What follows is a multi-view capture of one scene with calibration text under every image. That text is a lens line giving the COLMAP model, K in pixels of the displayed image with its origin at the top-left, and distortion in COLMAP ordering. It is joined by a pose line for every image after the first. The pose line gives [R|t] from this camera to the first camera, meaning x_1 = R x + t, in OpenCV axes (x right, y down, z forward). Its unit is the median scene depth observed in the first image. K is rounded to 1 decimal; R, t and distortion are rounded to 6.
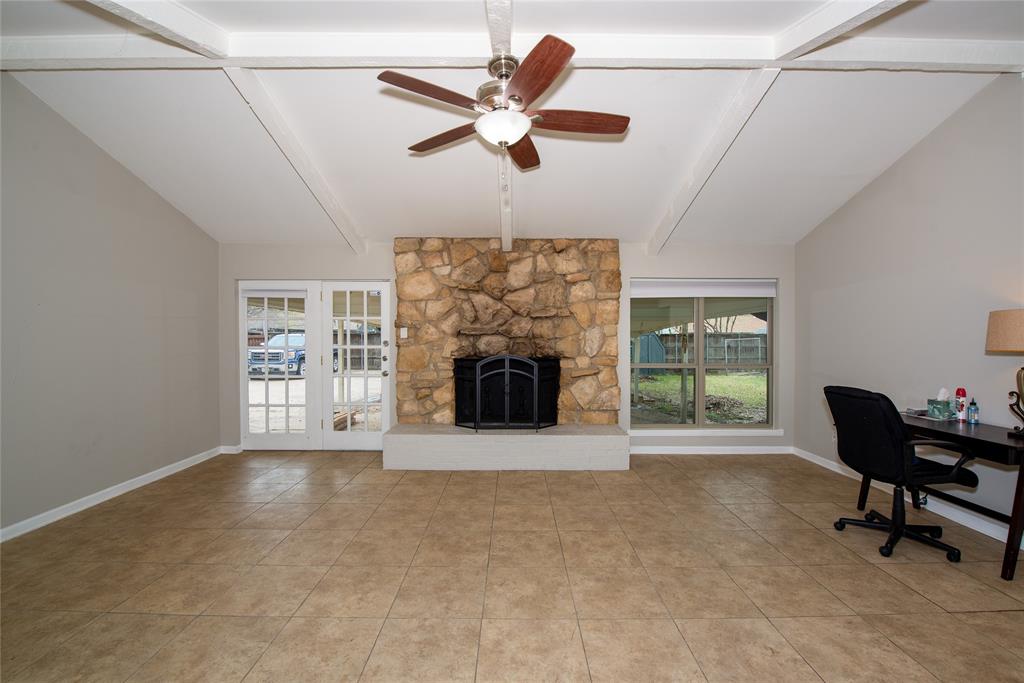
lens RADIAL K [[409.9, 0, 513.5], [0, 409.9, 338.0], [0, 0, 1]] dist [-0.012833, 0.000245]
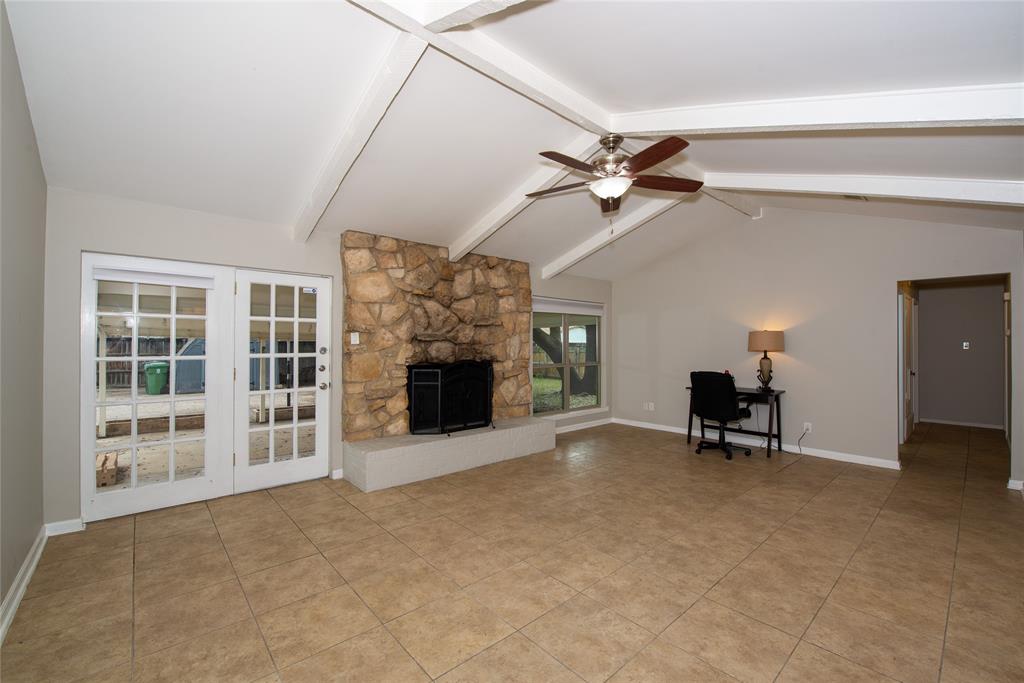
lens RADIAL K [[409.9, 0, 513.5], [0, 409.9, 338.0], [0, 0, 1]] dist [-0.012833, 0.000245]
pose [[0.760638, 0.009954, 0.649100, -0.581238], [0.001433, 0.999854, -0.017013, 0.002318], [-0.649175, 0.013871, 0.760513, 0.104144]]
